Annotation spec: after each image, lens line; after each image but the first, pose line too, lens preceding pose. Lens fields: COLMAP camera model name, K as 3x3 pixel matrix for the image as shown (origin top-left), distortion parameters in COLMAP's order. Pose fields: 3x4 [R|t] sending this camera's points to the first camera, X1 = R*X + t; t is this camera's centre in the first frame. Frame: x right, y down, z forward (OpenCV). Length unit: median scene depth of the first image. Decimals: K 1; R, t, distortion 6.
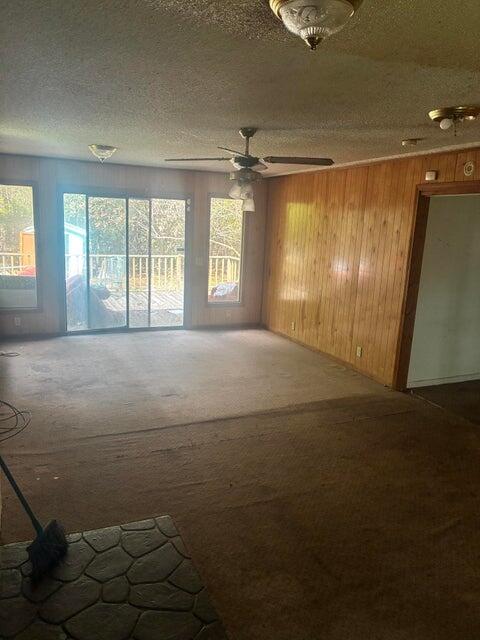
lens RADIAL K [[485.6, 0, 240.0], [0, 485.6, 320.0], [0, 0, 1]] dist [0.006264, 0.004858]
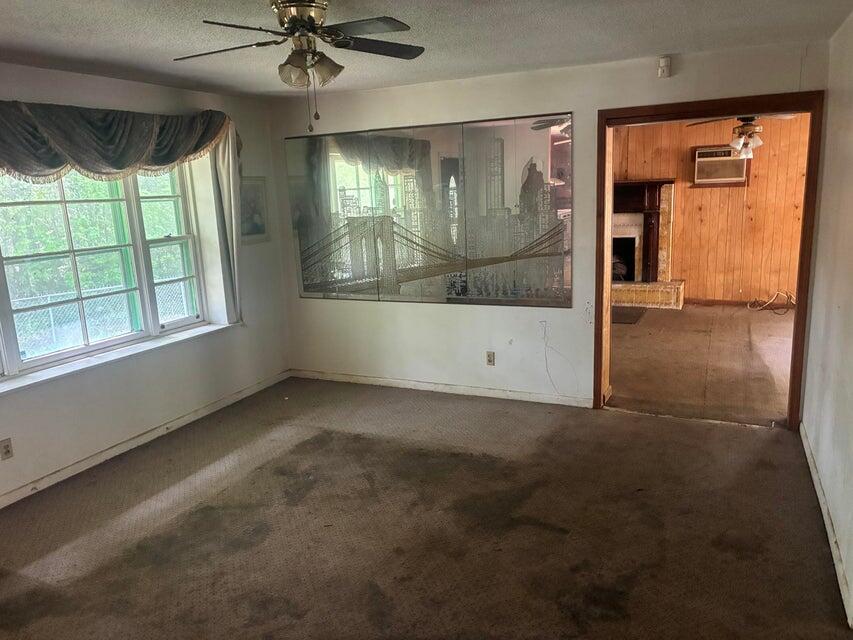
lens RADIAL K [[647.2, 0, 426.5], [0, 647.2, 320.0], [0, 0, 1]] dist [0.006264, 0.004858]
pose [[-0.749159, 0.117726, -0.651844, 1.243729], [-0.127759, 0.939921, 0.316586, -0.190268], [0.649952, 0.320452, -0.689110, 1.271184]]
